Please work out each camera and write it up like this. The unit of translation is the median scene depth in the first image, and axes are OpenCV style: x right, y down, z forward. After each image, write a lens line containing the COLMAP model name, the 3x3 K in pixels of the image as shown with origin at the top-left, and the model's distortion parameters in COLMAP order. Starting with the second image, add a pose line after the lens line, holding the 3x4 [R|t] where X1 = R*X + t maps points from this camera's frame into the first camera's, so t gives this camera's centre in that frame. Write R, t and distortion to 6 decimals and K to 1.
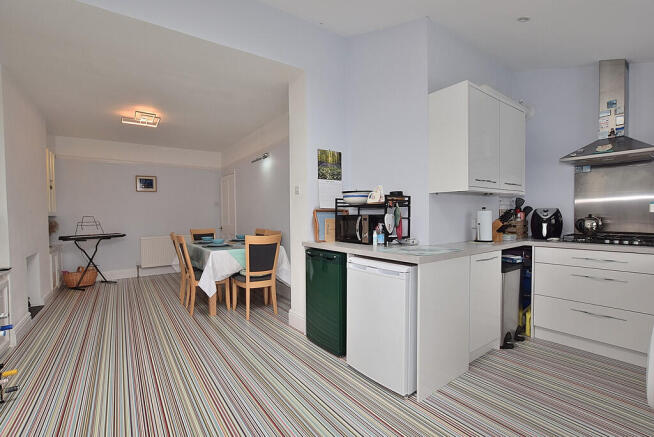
lens RADIAL K [[295.4, 0, 319.7], [0, 295.4, 222.3], [0, 0, 1]] dist [-0.027097, 0.005730]
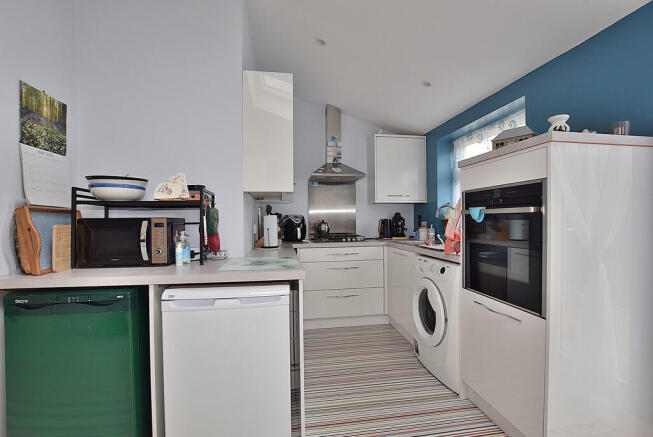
lens RADIAL K [[295.0, 0, 319.2], [0, 295.0, 222.3], [0, 0, 1]] dist [-0.027097, 0.005730]
pose [[0.449385, 0.001035, 0.893338, -0.219540], [0.029361, 0.999442, -0.015928, 0.003087], [-0.892856, 0.033387, 0.449103, 0.393409]]
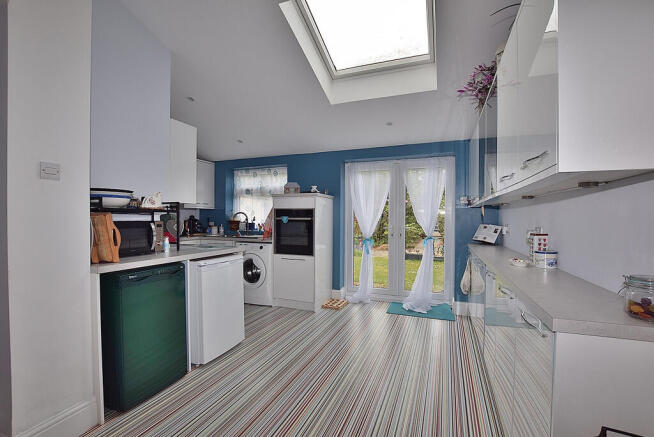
lens RADIAL K [[295.4, 0, 319.7], [0, 295.4, 222.3], [0, 0, 1]] dist [-0.027097, 0.005730]
pose [[-0.521537, -0.003813, 0.853220, -0.811589], [0.025431, 0.999476, 0.020012, -0.024511], [-0.852850, 0.032135, -0.521167, 0.953801]]
